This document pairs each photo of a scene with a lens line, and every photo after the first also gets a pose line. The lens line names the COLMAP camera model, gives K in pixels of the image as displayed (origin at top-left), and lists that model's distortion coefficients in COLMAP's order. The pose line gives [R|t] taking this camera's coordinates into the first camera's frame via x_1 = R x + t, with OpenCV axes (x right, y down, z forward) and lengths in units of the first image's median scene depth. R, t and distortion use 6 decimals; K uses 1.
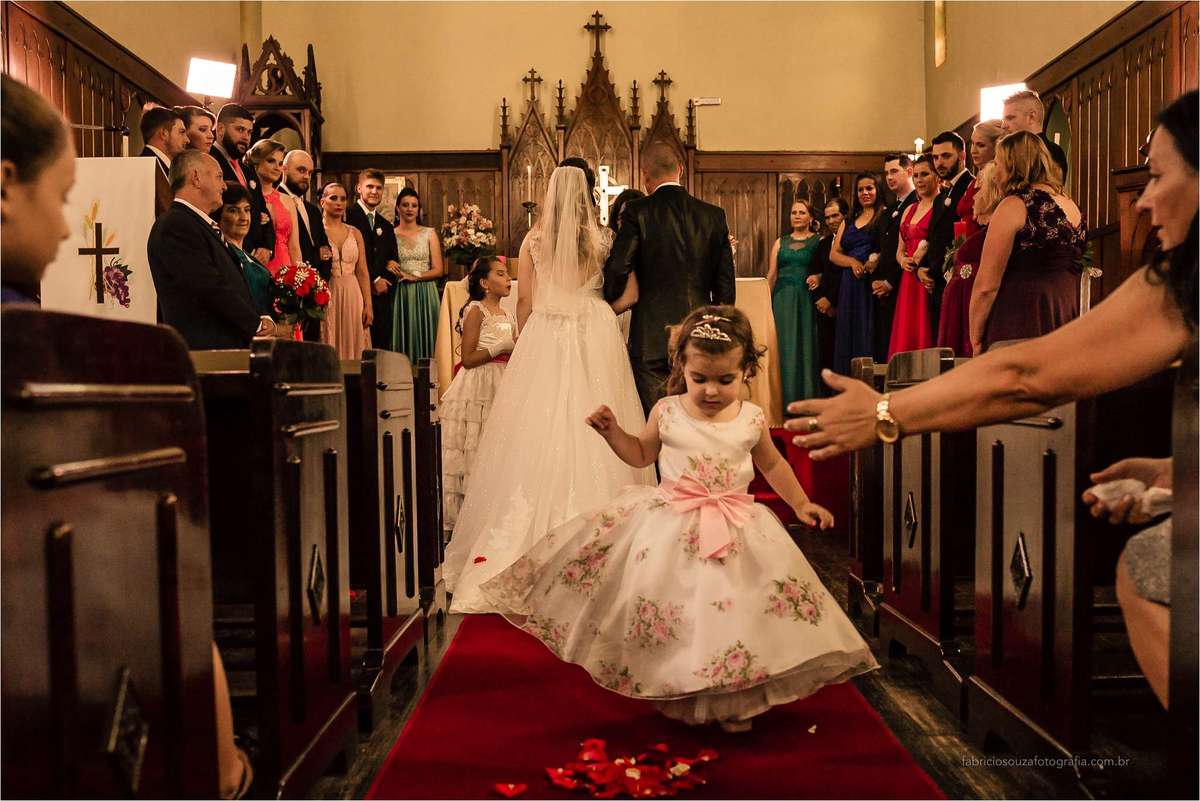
lens RADIAL K [[1306.2, 0, 601.6], [0, 1306.2, 401.1], [0, 0, 1]] dist [-0.063170, 0.000000]
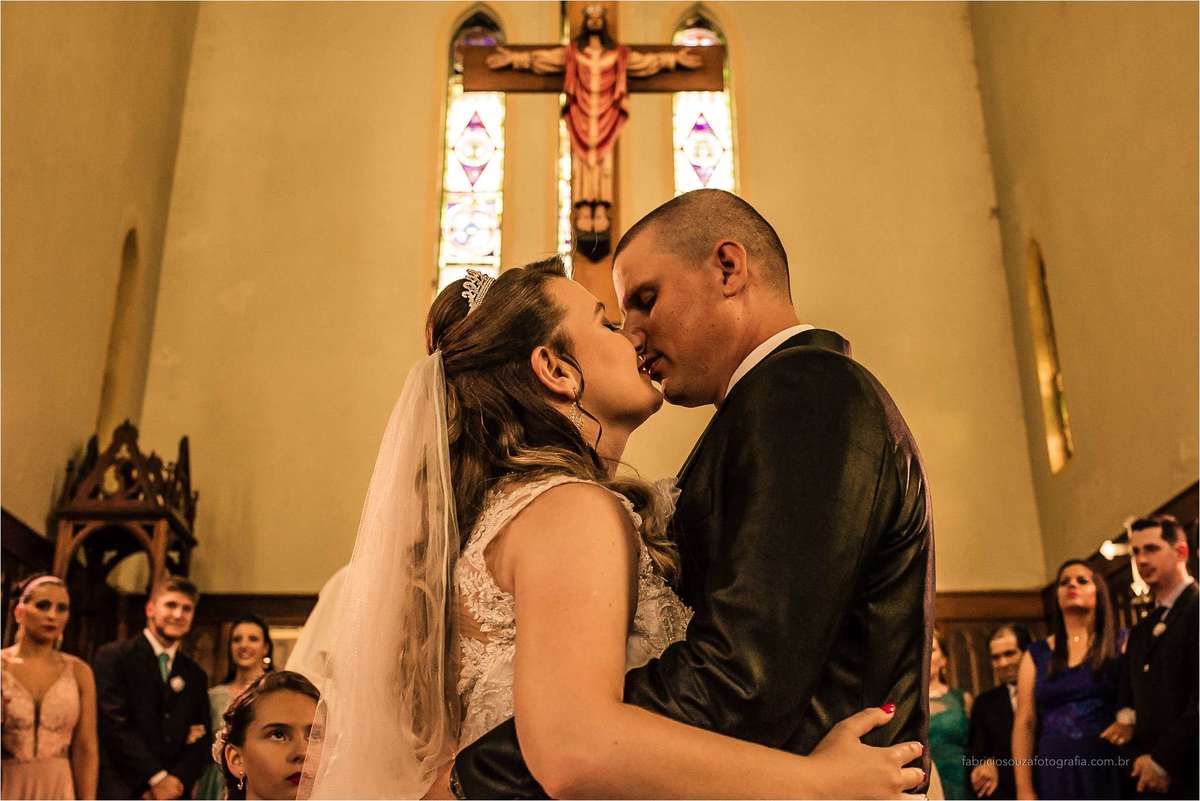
lens RADIAL K [[1306.2, 0, 596.5], [0, 1306.2, 401.7], [0, 0, 1]] dist [-0.063170, 0.000000]
pose [[0.999892, 0.008142, -0.012221, 0.020608], [-0.012074, 0.929524, -0.368565, -0.043675], [0.008359, 0.368672, 0.929522, 0.485387]]
